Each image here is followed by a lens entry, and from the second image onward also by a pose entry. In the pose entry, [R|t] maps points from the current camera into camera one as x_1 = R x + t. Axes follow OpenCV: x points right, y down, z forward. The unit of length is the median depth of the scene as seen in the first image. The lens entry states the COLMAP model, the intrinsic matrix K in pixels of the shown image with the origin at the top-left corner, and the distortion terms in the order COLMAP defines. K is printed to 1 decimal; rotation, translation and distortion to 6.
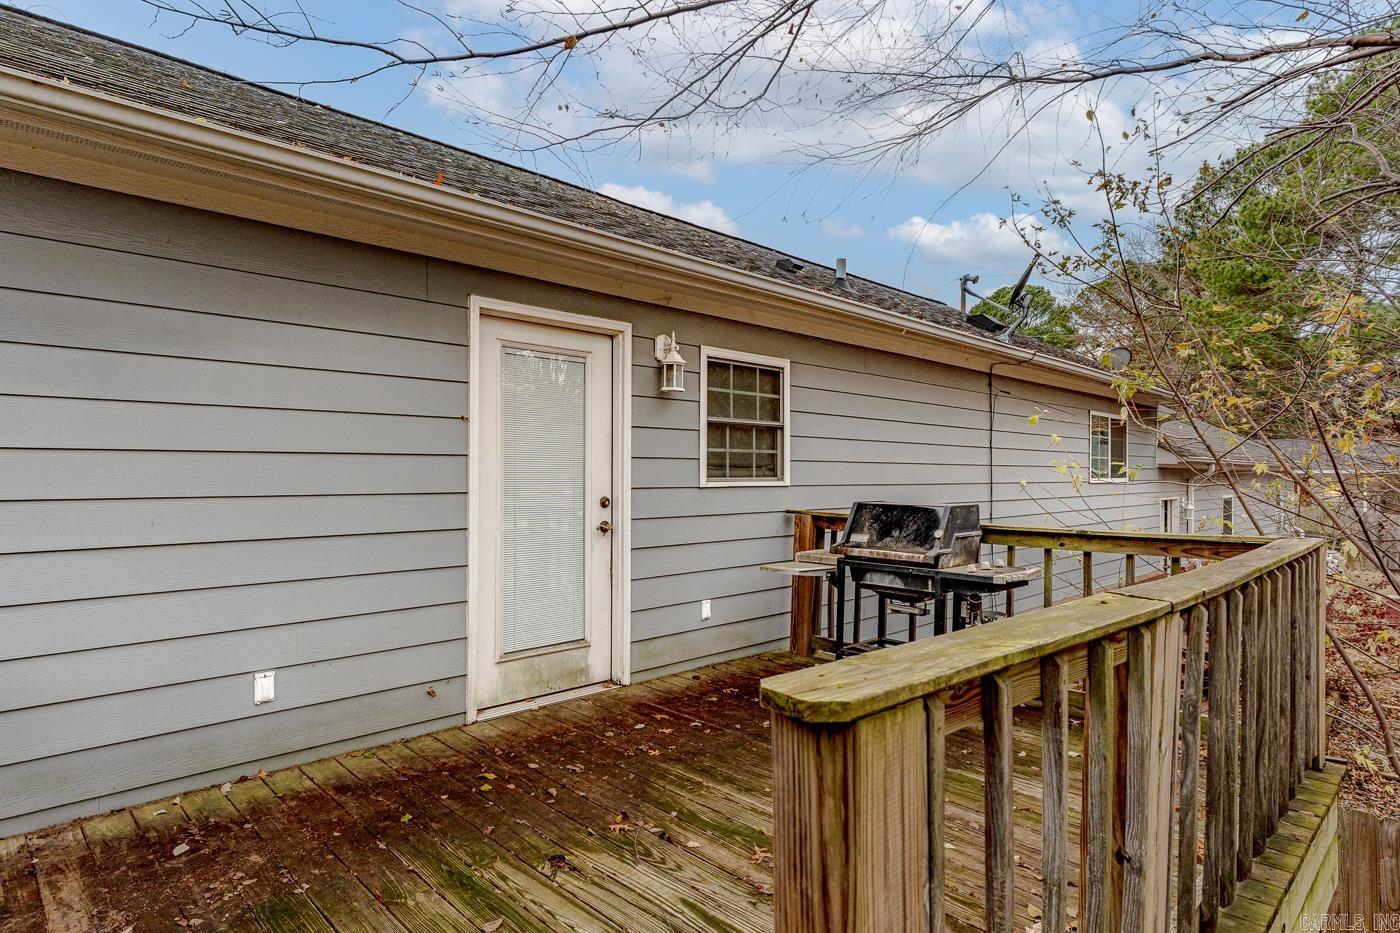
lens RADIAL K [[776.1, 0, 694.3], [0, 776.1, 470.5], [0, 0, 1]] dist [0.004180, 0.001286]
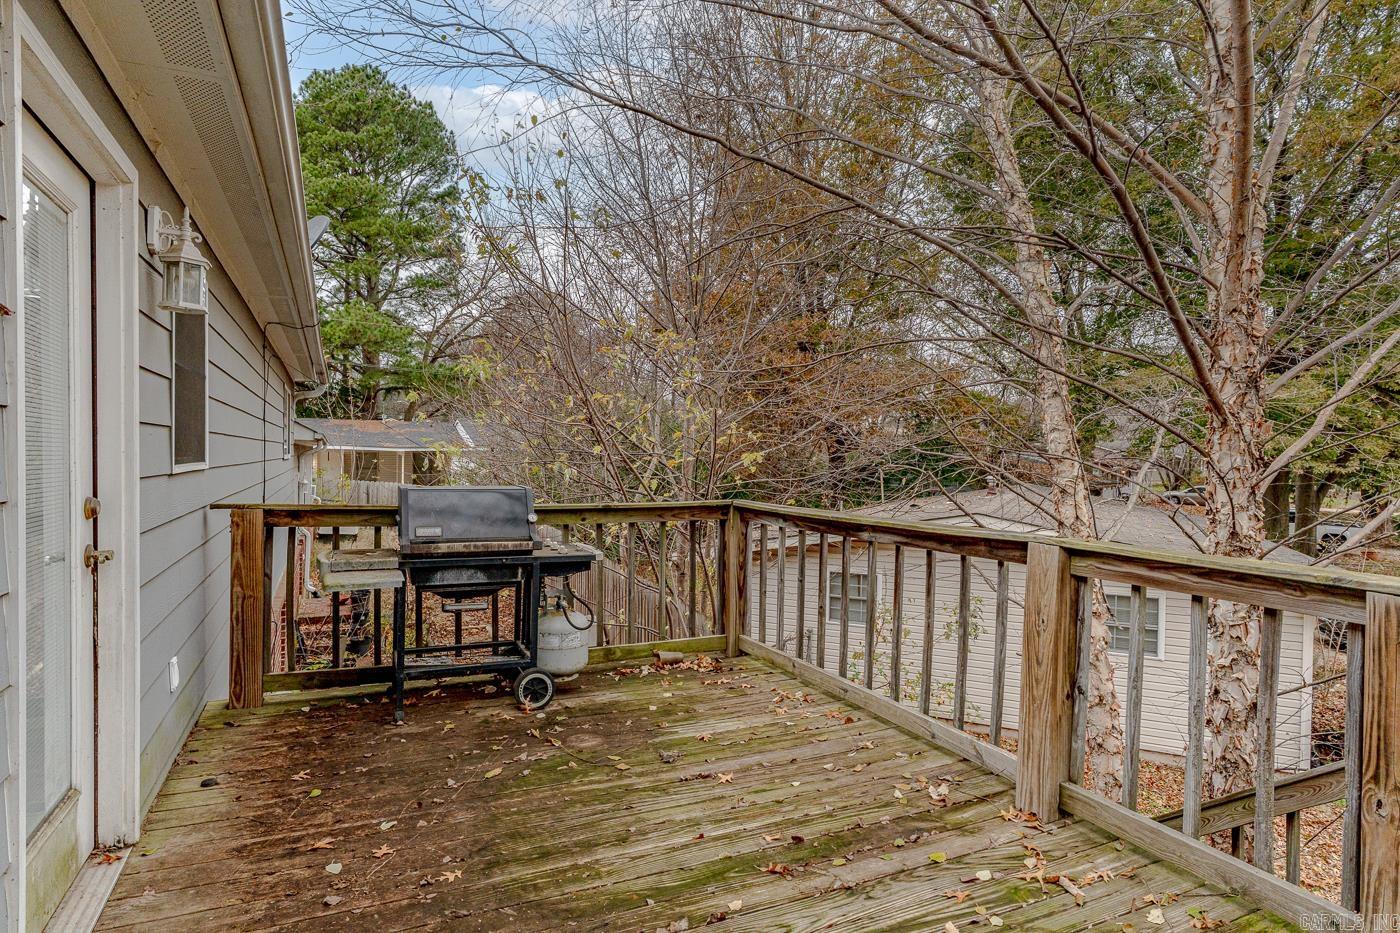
lens RADIAL K [[776.1, 0, 695.9], [0, 776.1, 467.5], [0, 0, 1]] dist [0.004180, 0.001286]
pose [[0.330381, -0.018066, 0.943675, -0.496870], [-0.016928, 0.999543, 0.025062, -0.007078], [-0.943696, -0.024254, 0.329924, 0.481903]]
